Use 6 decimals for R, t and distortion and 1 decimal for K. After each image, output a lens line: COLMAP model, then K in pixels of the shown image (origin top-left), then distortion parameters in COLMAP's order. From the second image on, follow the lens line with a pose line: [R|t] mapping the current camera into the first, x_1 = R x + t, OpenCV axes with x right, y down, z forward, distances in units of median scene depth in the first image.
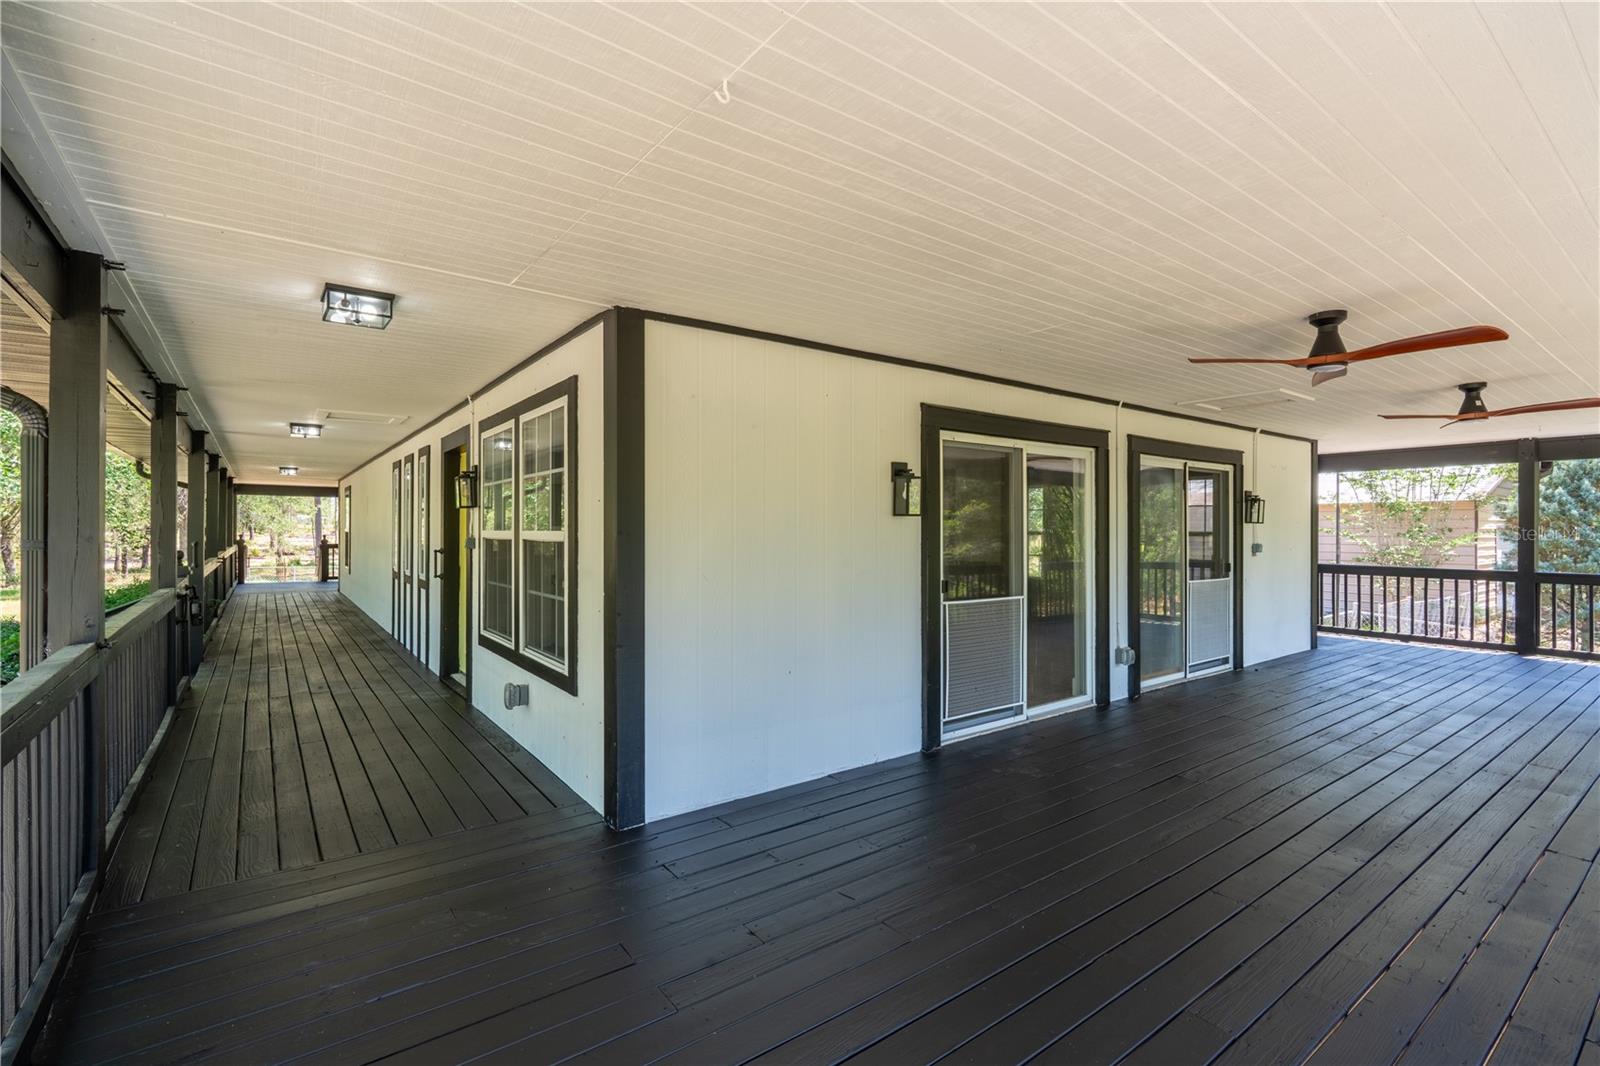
lens RADIAL K [[727.8, 0, 792.7], [0, 727.8, 528.1], [0, 0, 1]] dist [0.001121, 0.000944]
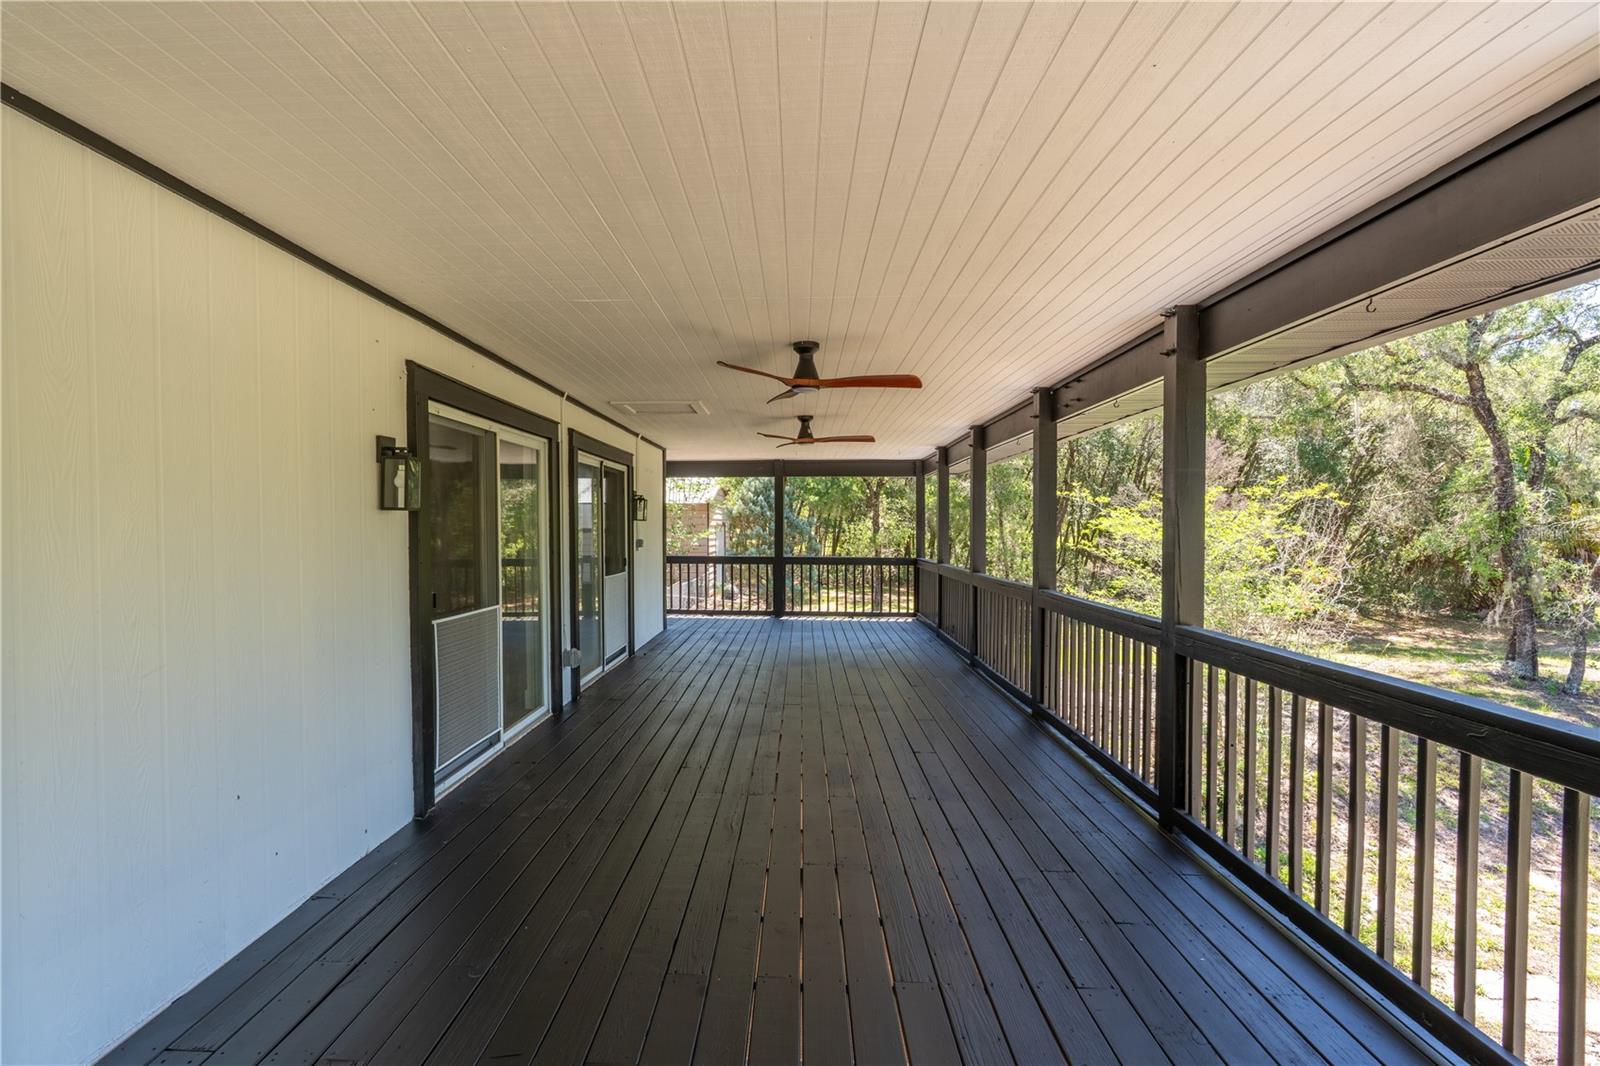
lens RADIAL K [[753.5, 0, 776.6], [0, 753.5, 542.3], [0, 0, 1]] dist [-0.000609, 0.000088]
pose [[0.623453, -0.018822, 0.781634, -0.150590], [-0.000216, 0.999706, 0.024245, -0.002127], [-0.781861, -0.015284, 0.623265, 0.165590]]
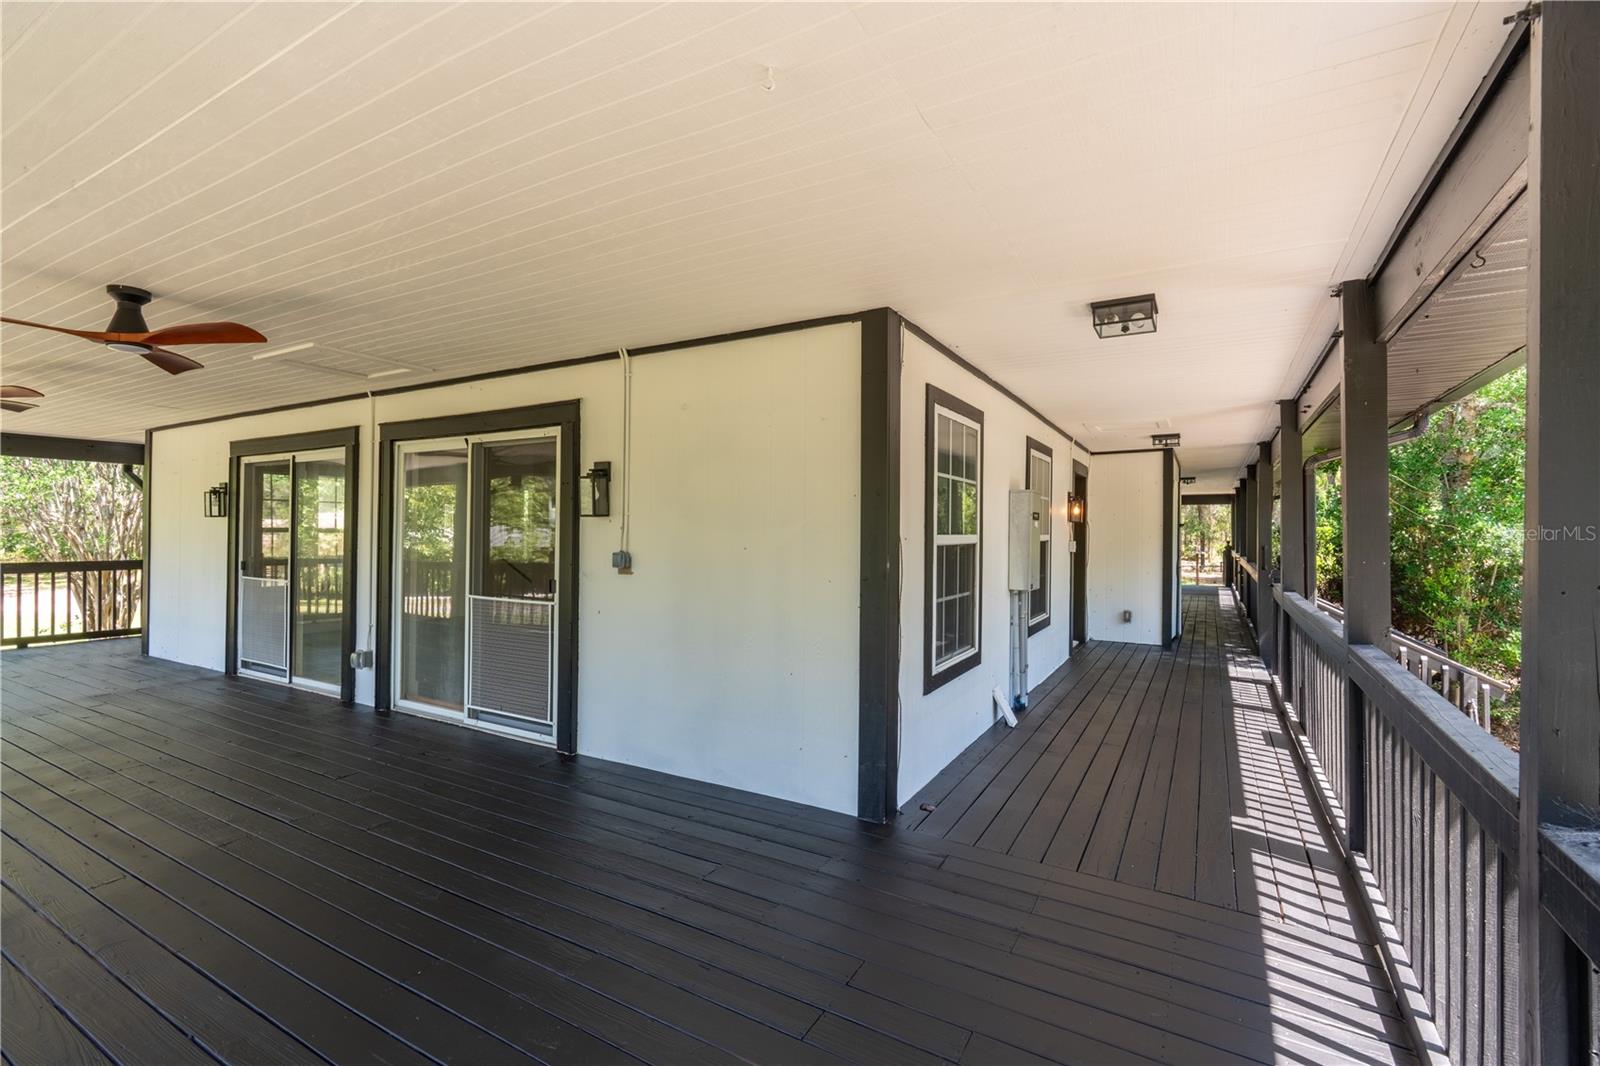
lens RADIAL K [[704.5, 0, 800.0], [0, 704.5, 533.0], [0, 0, 1]] dist [0.001743, 0.000547]
pose [[0.396101, 0.002780, -0.918203, 1.505488], [-0.006292, 0.999980, 0.000313, 0.006718], [0.918185, 0.005653, 0.396111, 1.142811]]
